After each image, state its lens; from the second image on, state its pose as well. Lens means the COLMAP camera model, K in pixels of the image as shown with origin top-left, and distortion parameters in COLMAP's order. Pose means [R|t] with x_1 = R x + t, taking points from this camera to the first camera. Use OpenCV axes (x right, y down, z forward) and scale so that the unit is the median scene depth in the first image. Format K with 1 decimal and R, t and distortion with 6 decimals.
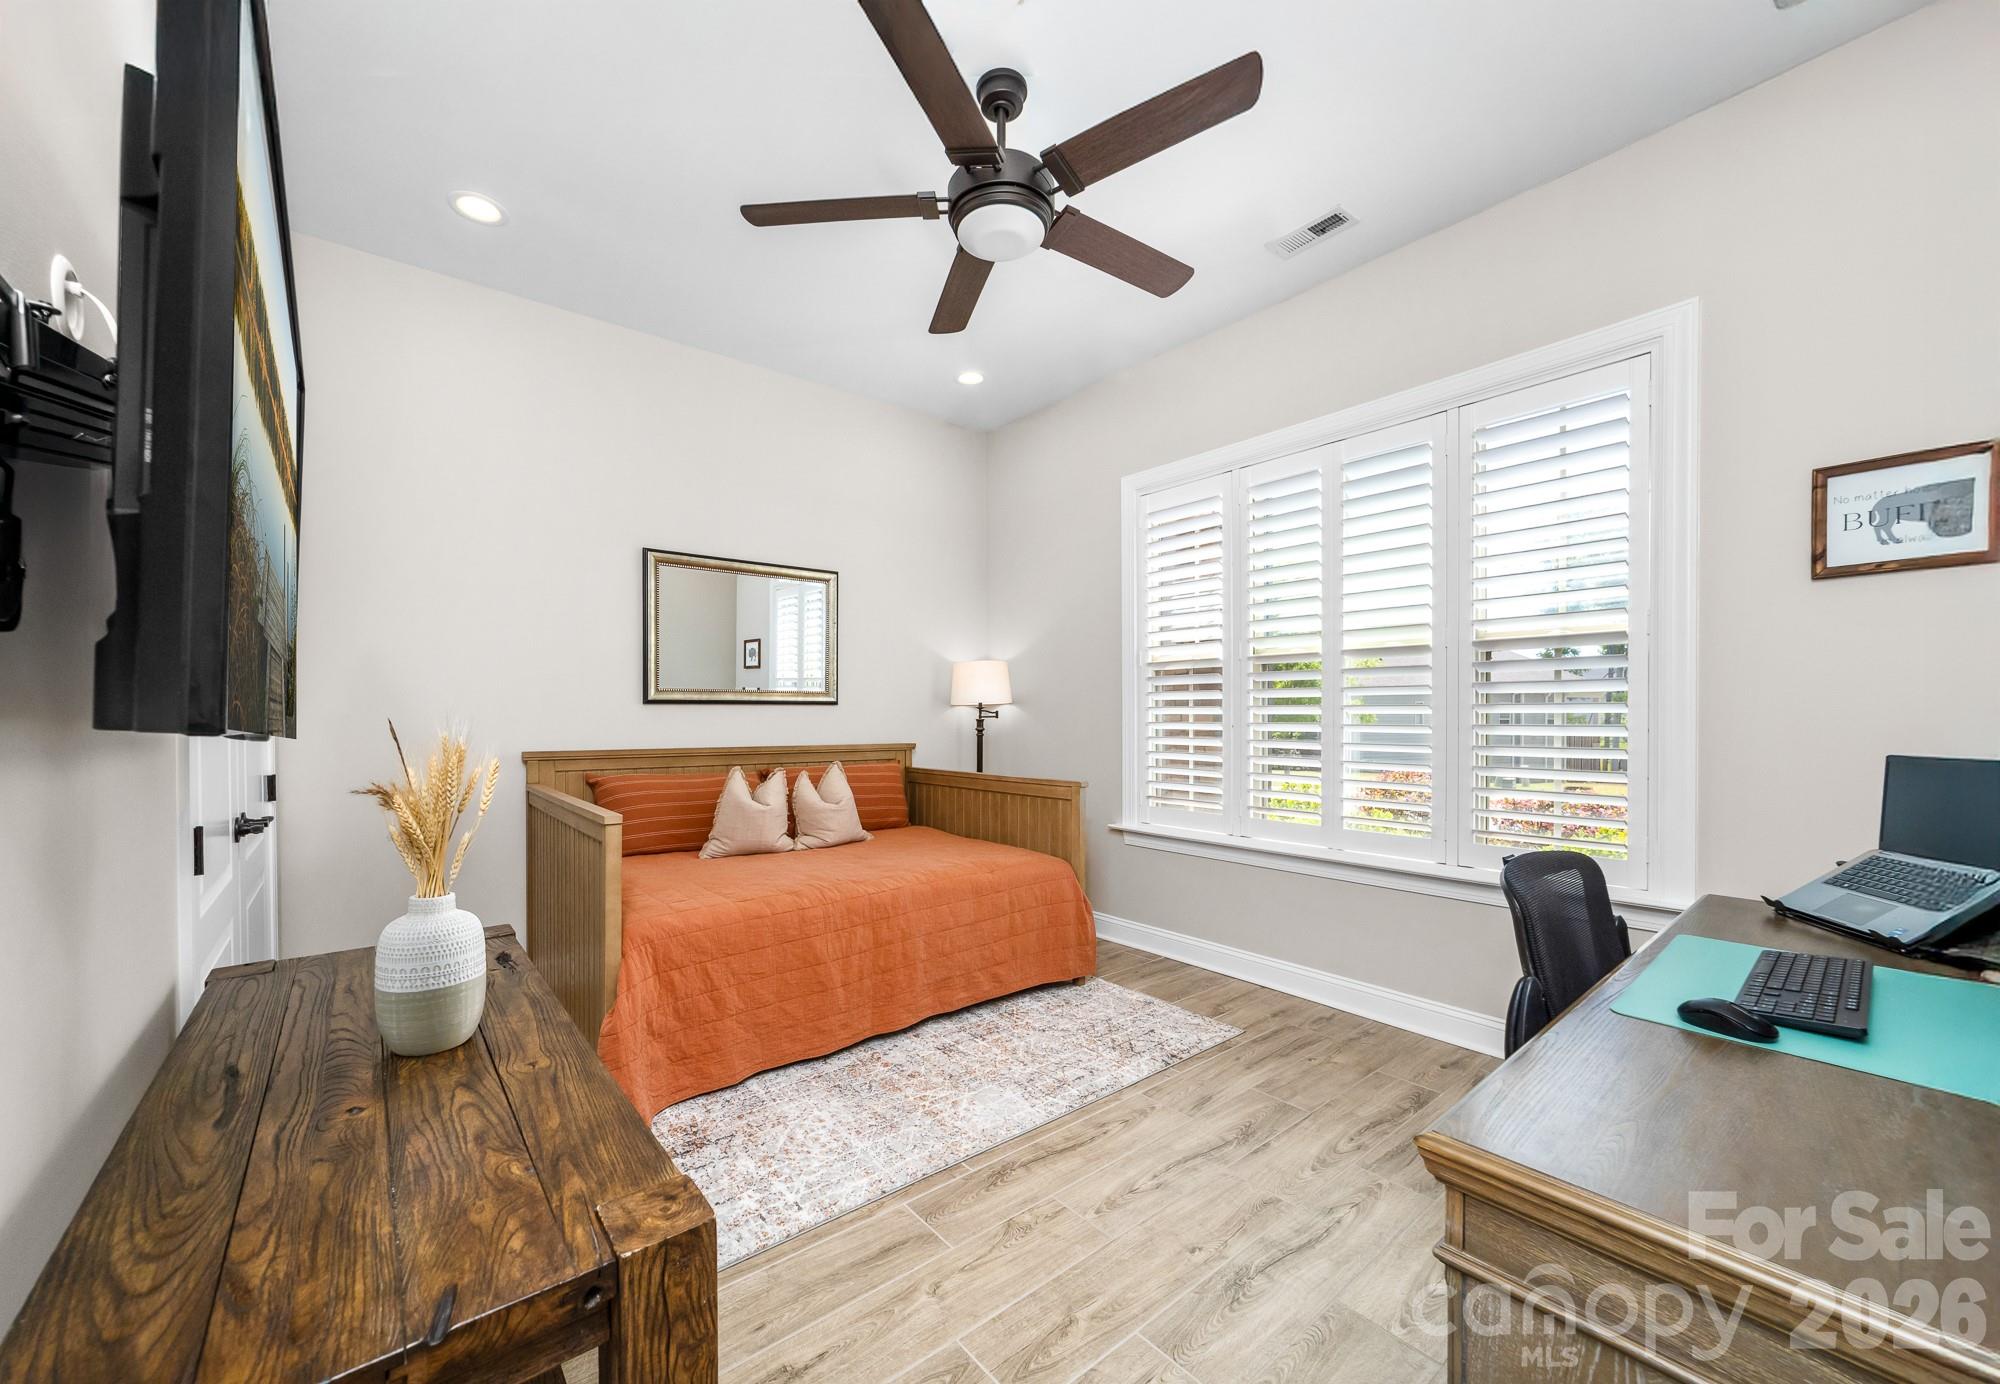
lens RADIAL K [[757.3, 0, 997.4], [0, 757.3, 741.1], [0, 0, 1]] dist [-0.001310, -0.000080]
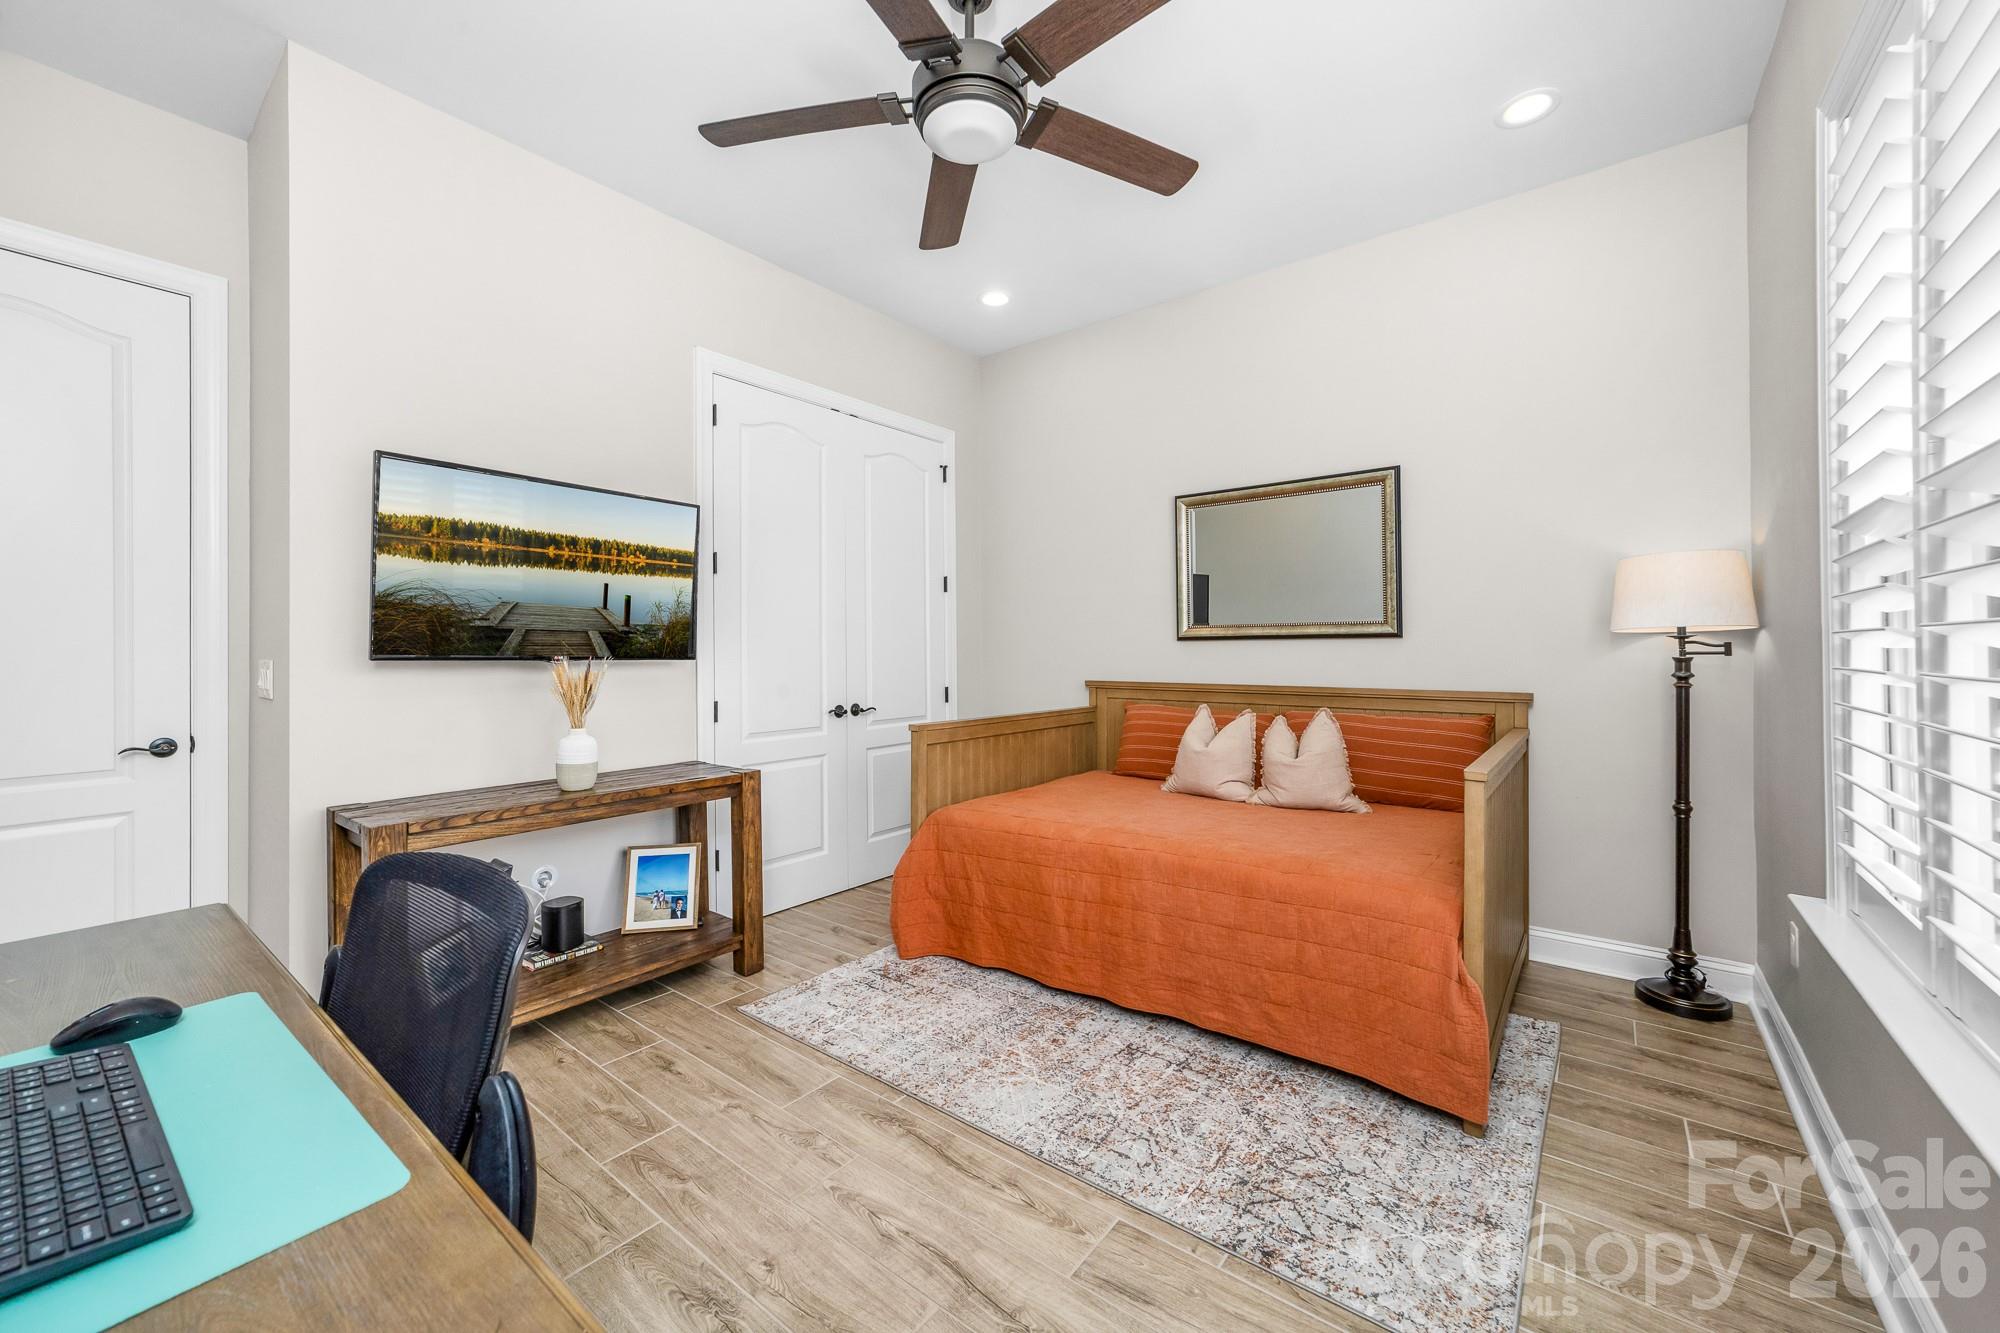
lens RADIAL K [[797.1, 0, 994.1], [0, 797.1, 661.6], [0, 0, 1]] dist [-0.014036, 0.004032]
pose [[0.209711, 0.012167, -0.977688, 0.689212], [-0.031194, 0.999497, 0.005747, -0.020557], [0.977266, 0.029293, 0.209985, 0.600265]]
